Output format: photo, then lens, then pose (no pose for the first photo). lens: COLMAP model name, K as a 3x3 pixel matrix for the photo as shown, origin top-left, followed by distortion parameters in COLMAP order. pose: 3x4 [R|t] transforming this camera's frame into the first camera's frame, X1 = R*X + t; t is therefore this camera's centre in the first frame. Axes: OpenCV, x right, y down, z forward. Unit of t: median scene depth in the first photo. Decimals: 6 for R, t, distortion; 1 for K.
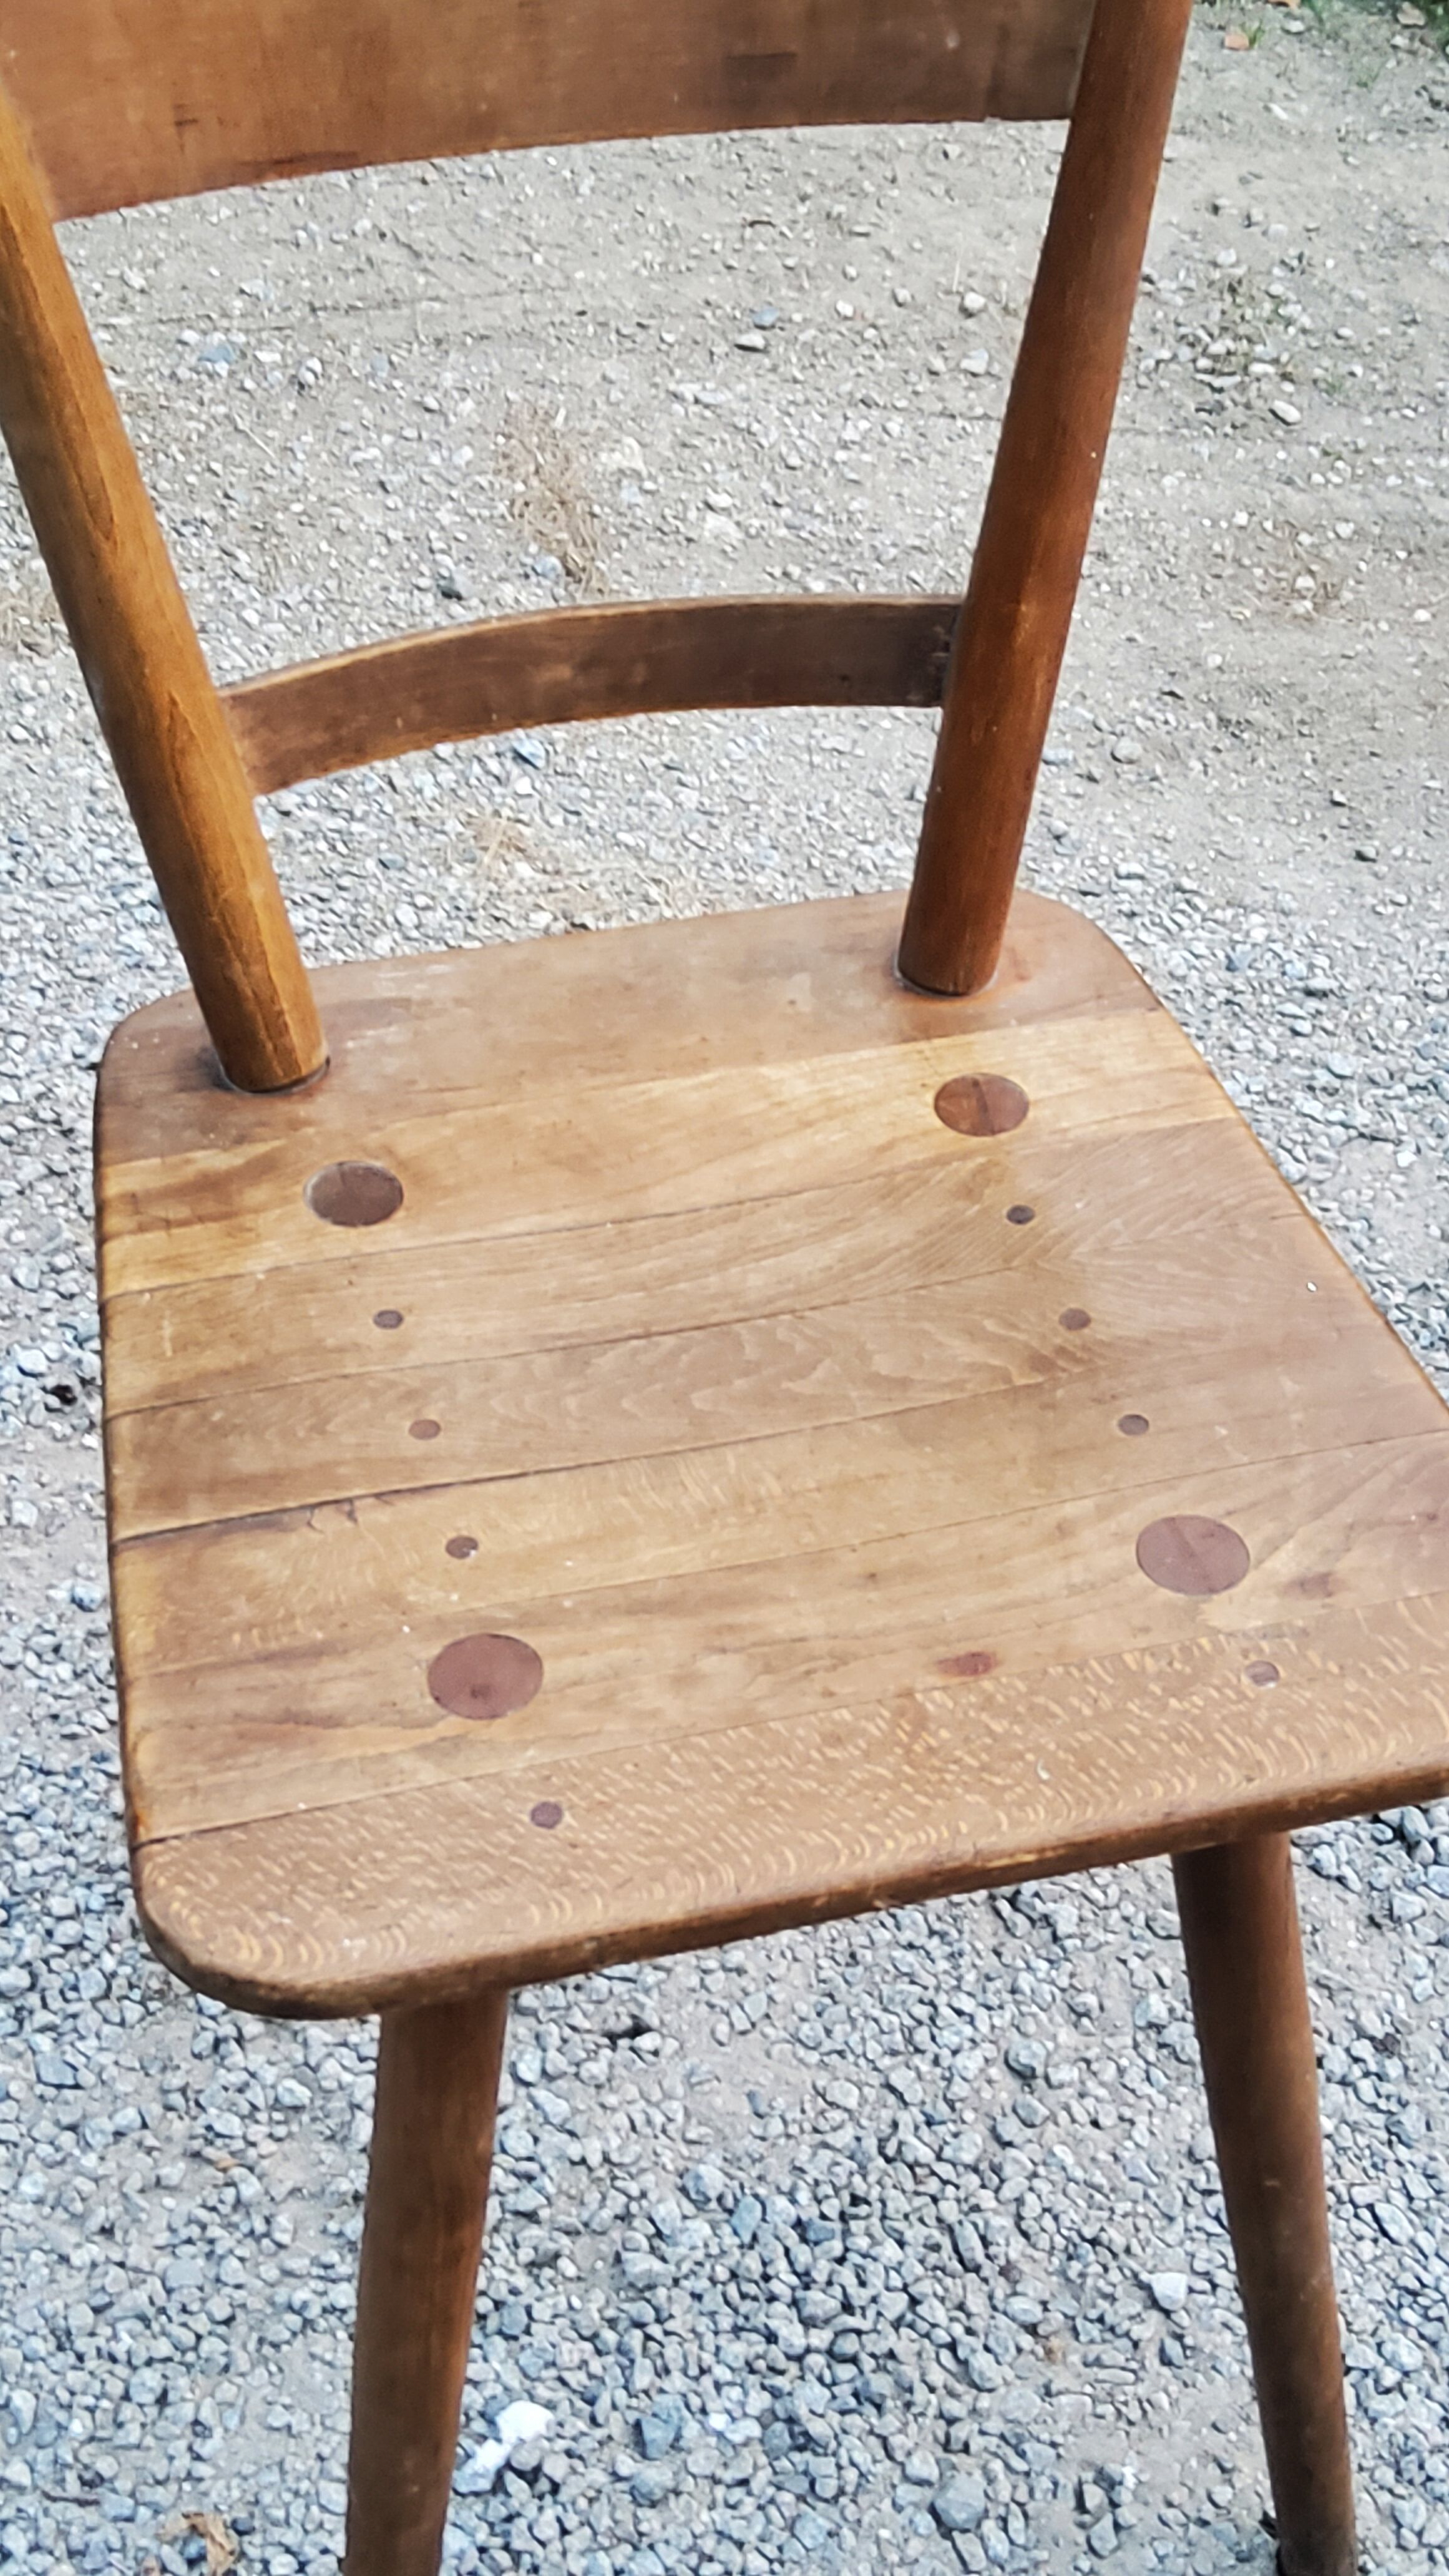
lens RADIAL K [[3786.0, 0, 714.3], [0, 3786.0, 1274.3], [0, 0, 1]] dist [0.108889, 0.000000]
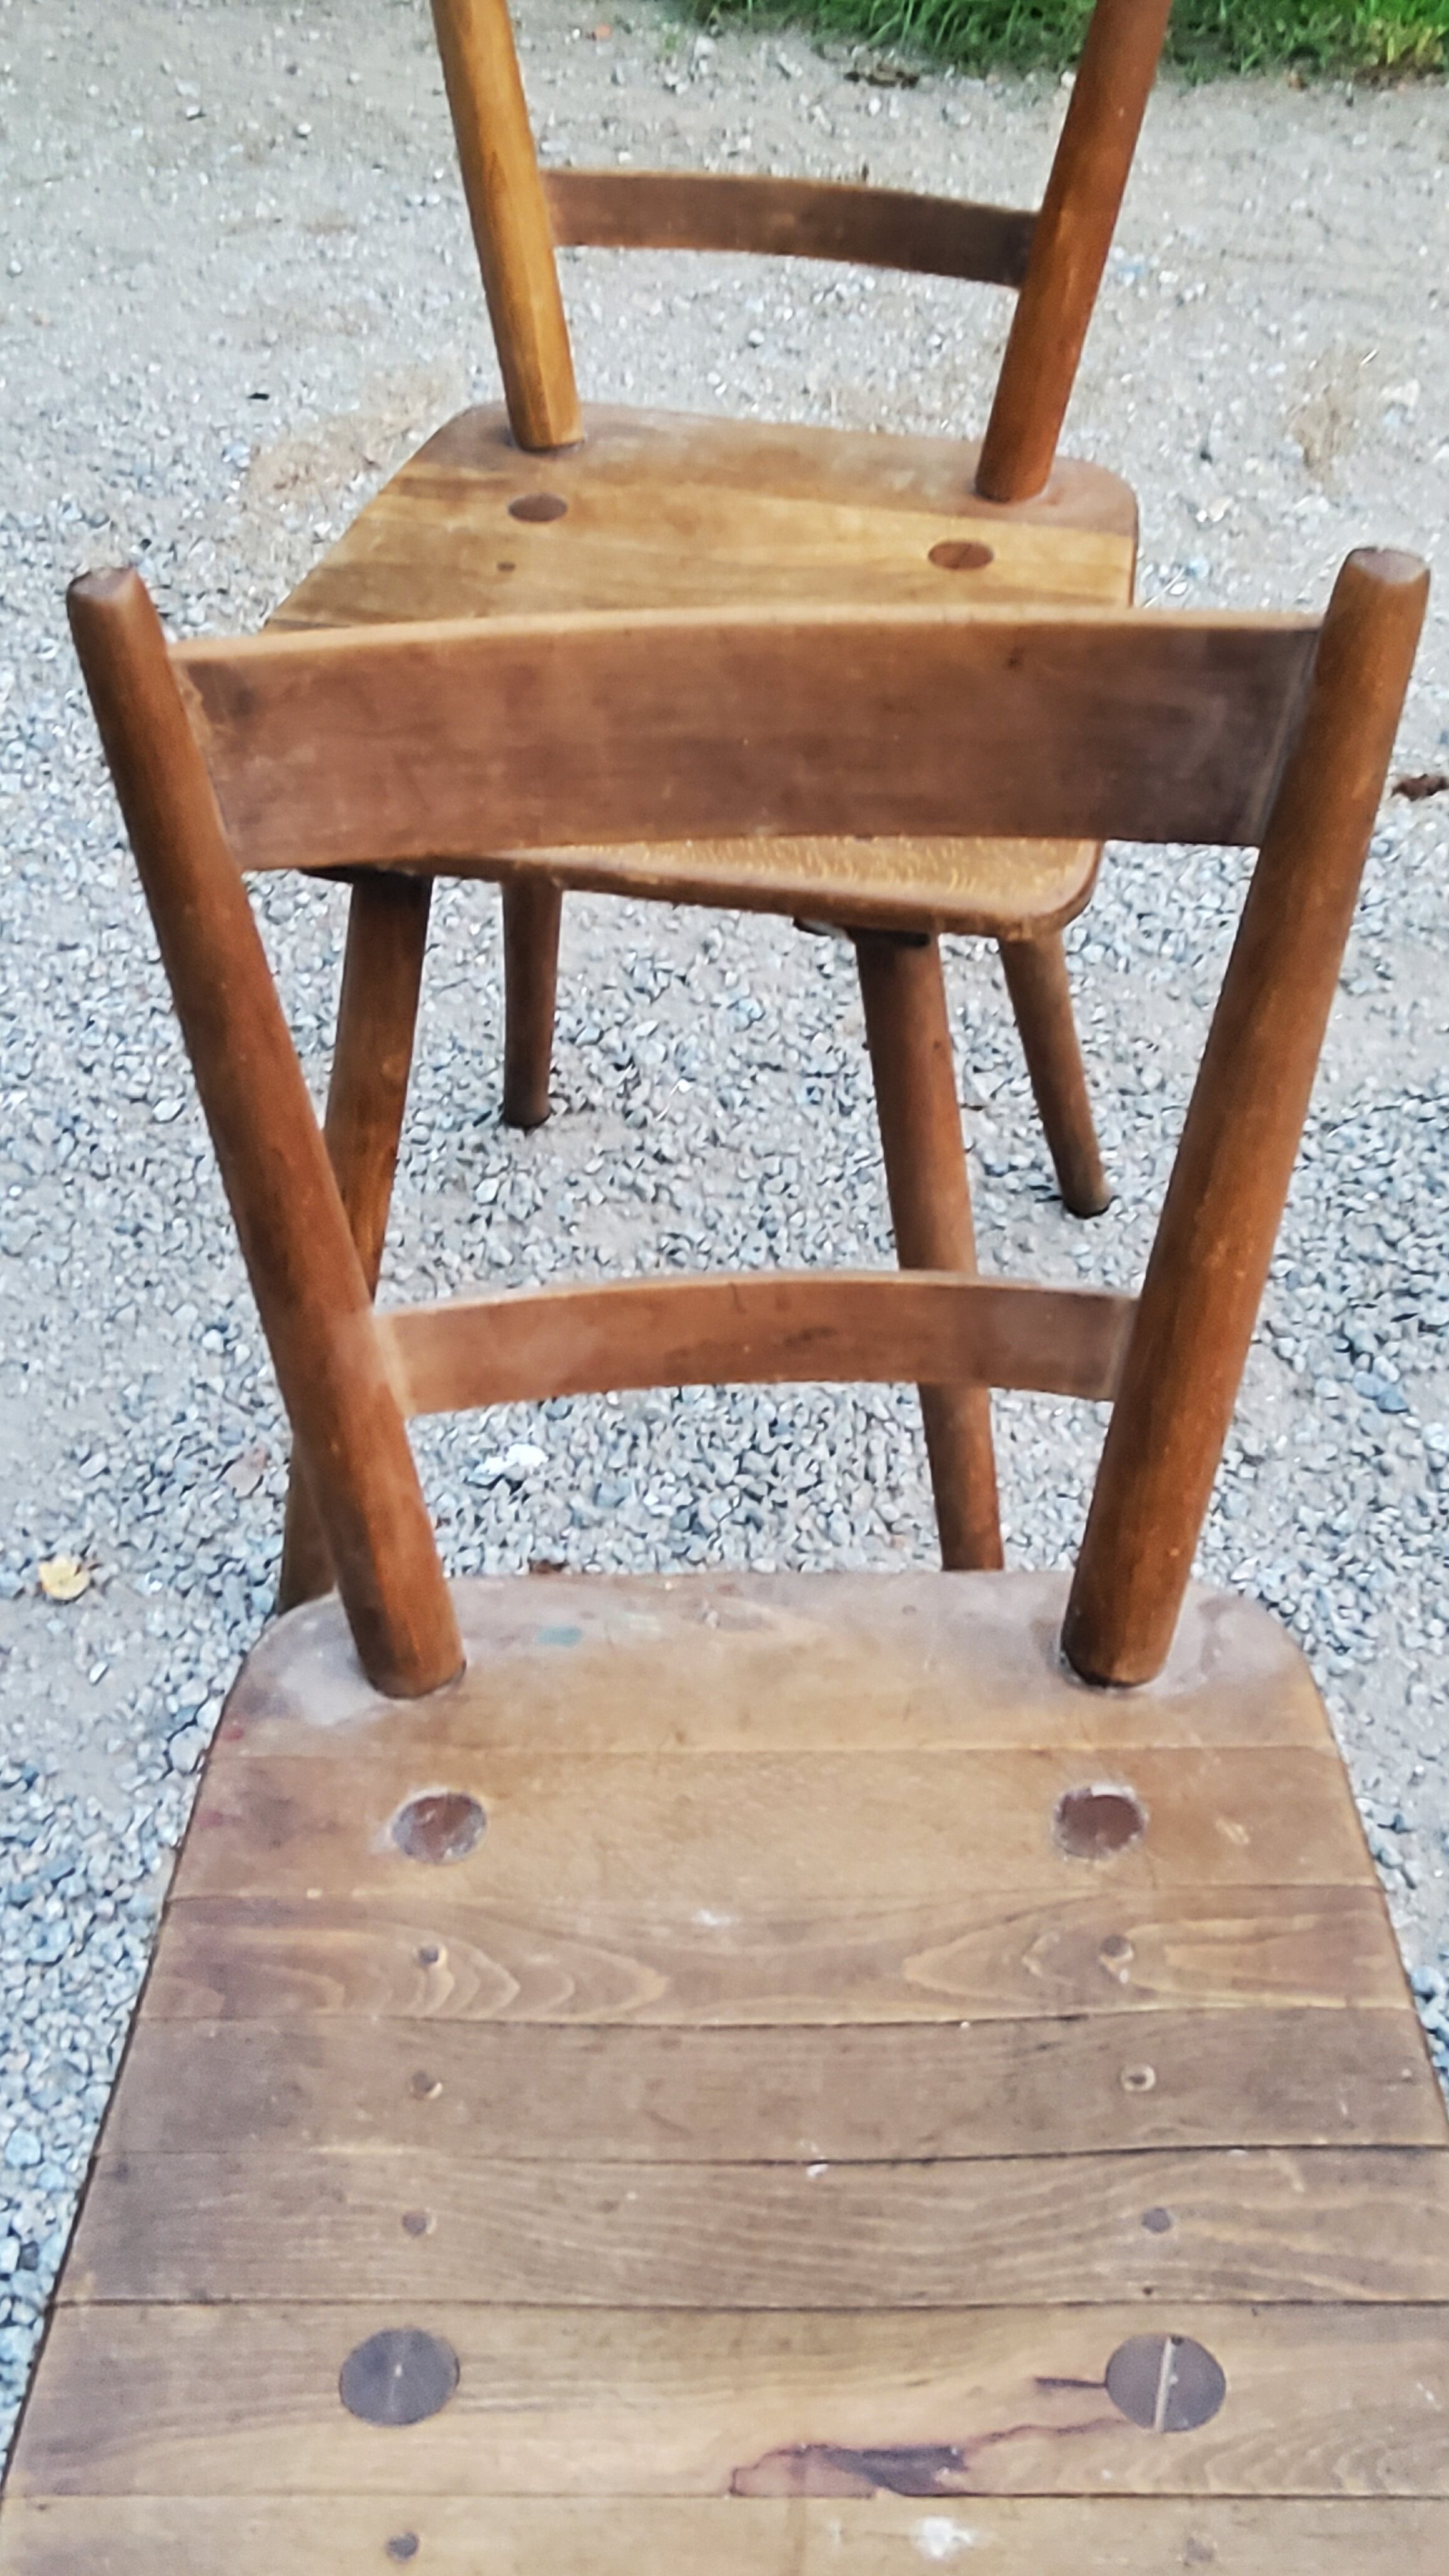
lens RADIAL K [[3786.0, 0, 730.8], [0, 3786.0, 1236.5], [0, 0, 1]] dist [0.108889, 0.000000]
pose [[0.889204, 0.262558, -0.374672, 0.418502], [-0.293770, 0.955476, -0.027635, 0.188068], [0.350734, 0.134641, 0.926746, -0.238599]]
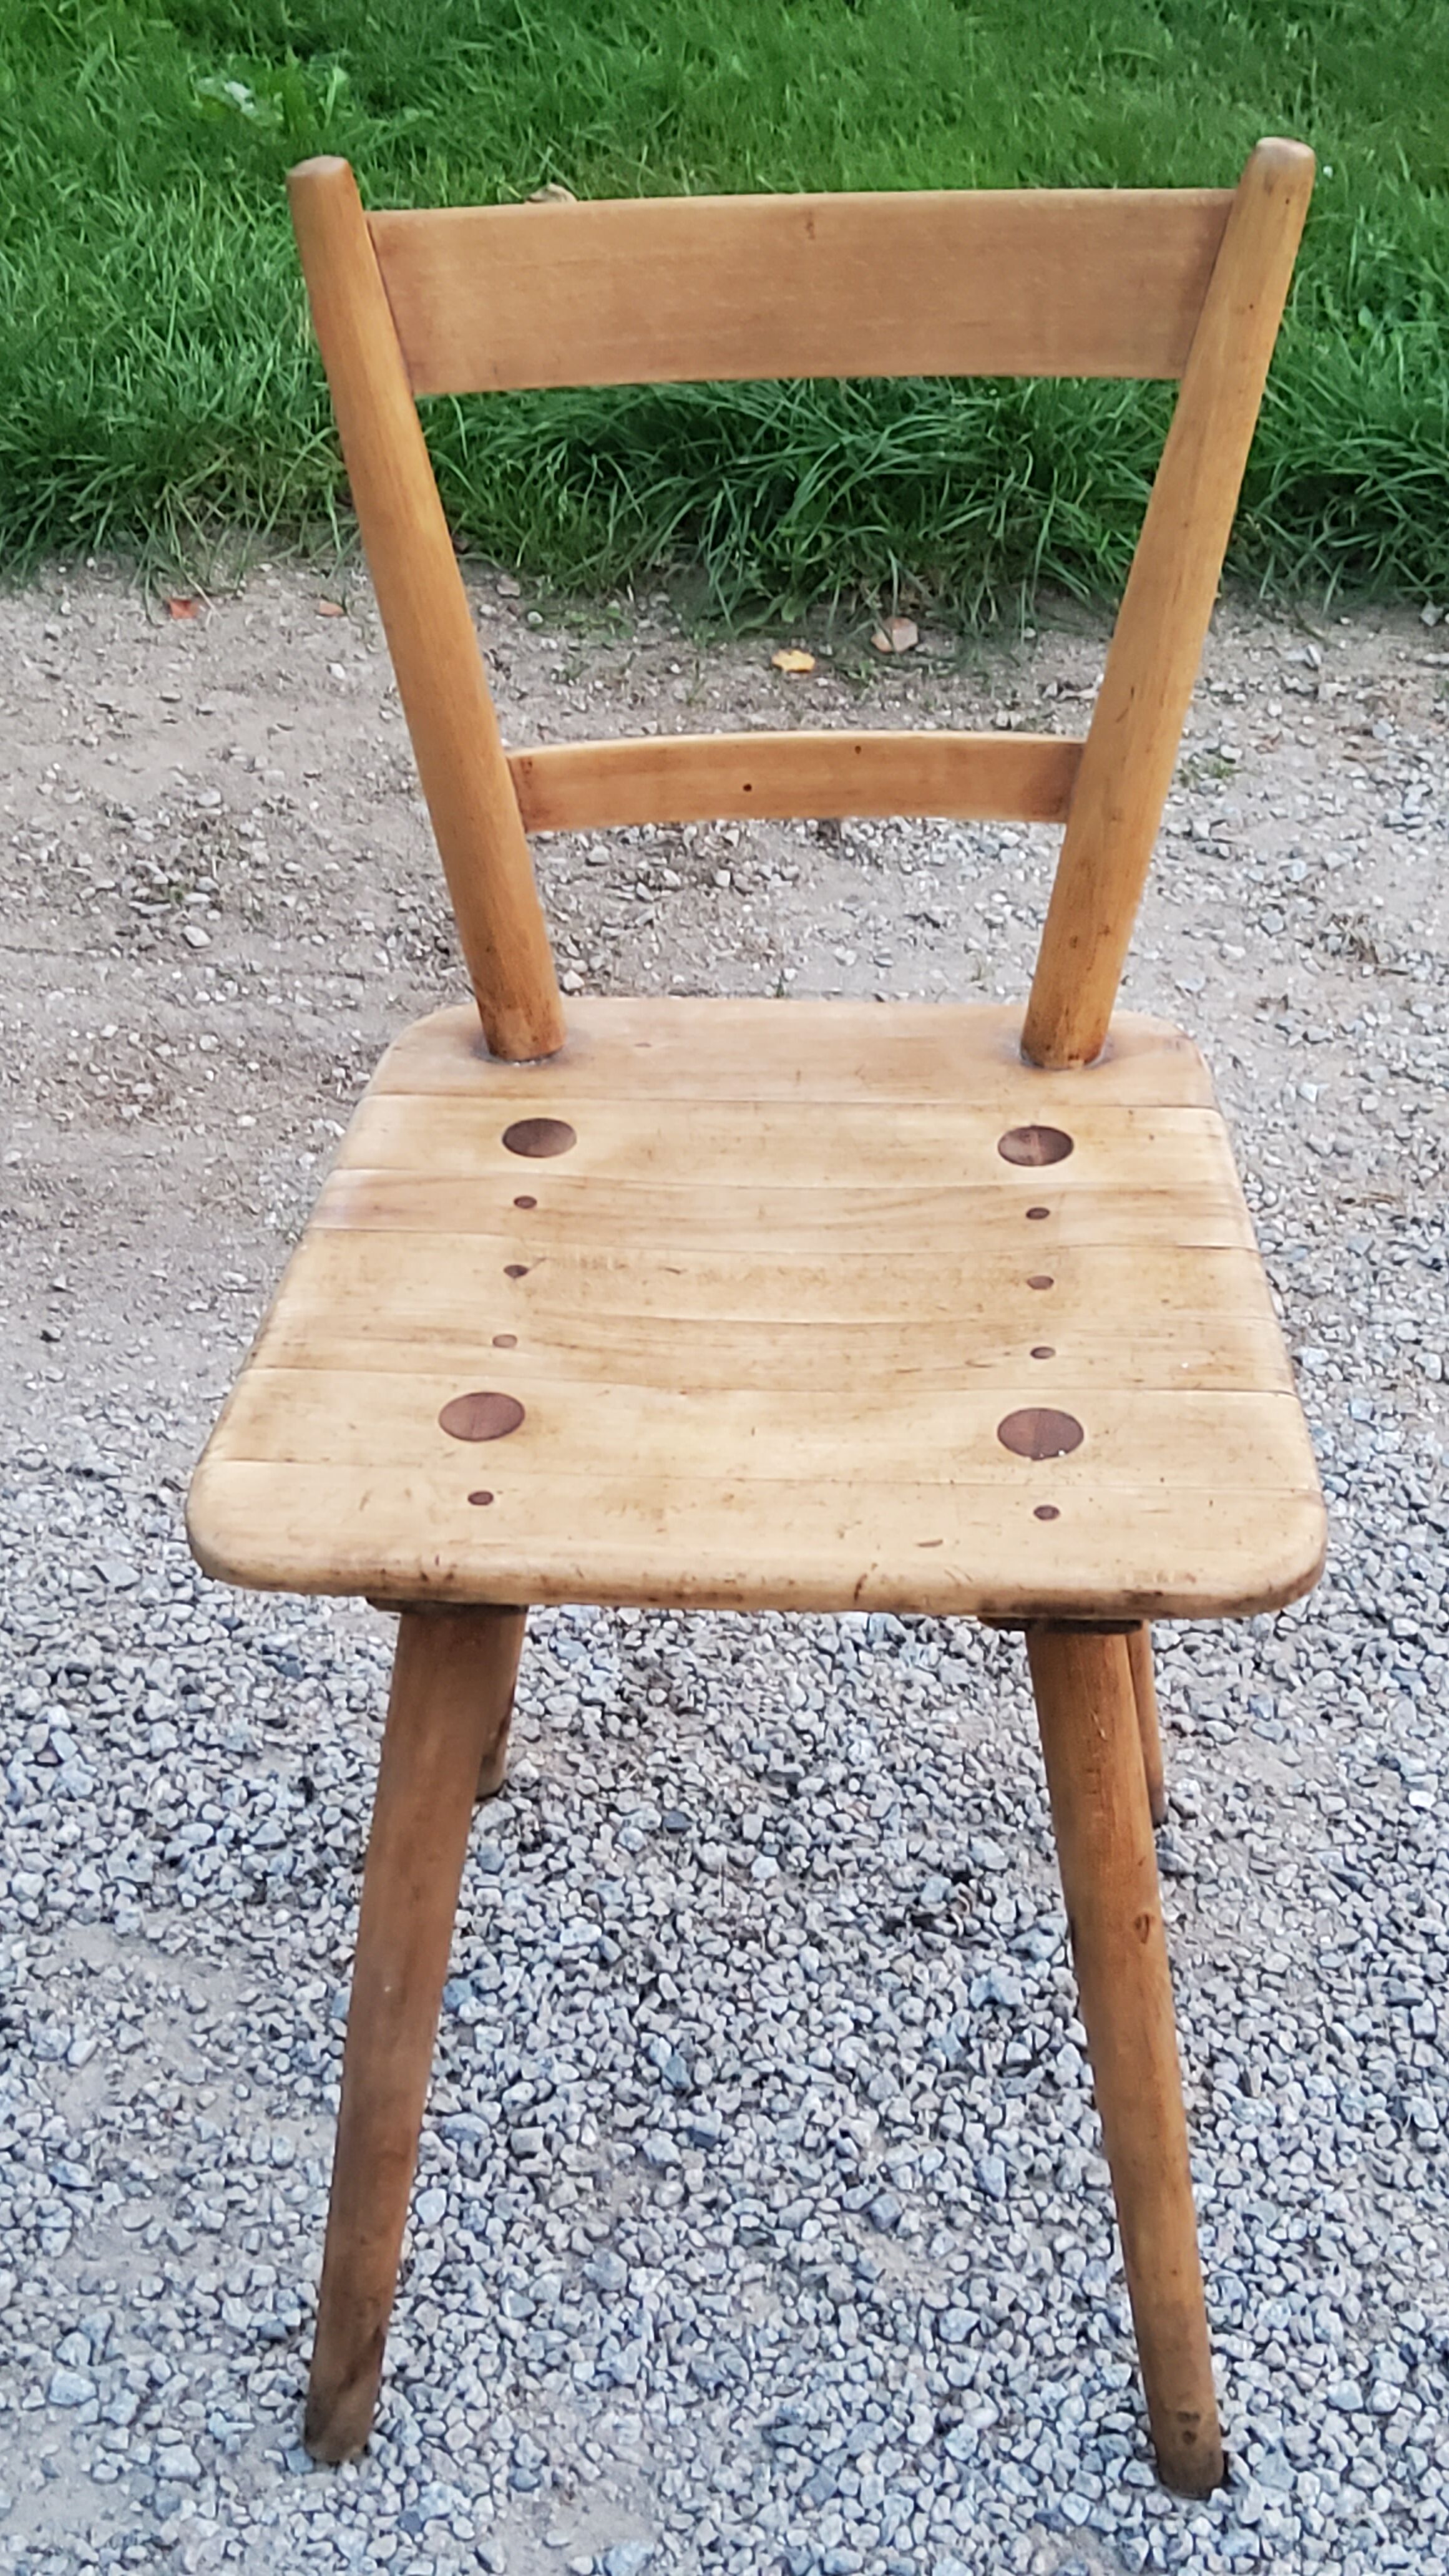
lens RADIAL K [[3786.0, 0, 728.6], [0, 3786.0, 1290.3], [0, 0, 1]] dist [0.108889, 0.000000]
pose [[0.994701, 0.017266, -0.101345, 0.563688], [-0.031045, 0.990222, -0.136002, 0.019475], [0.098006, 0.138428, 0.985511, -0.039054]]
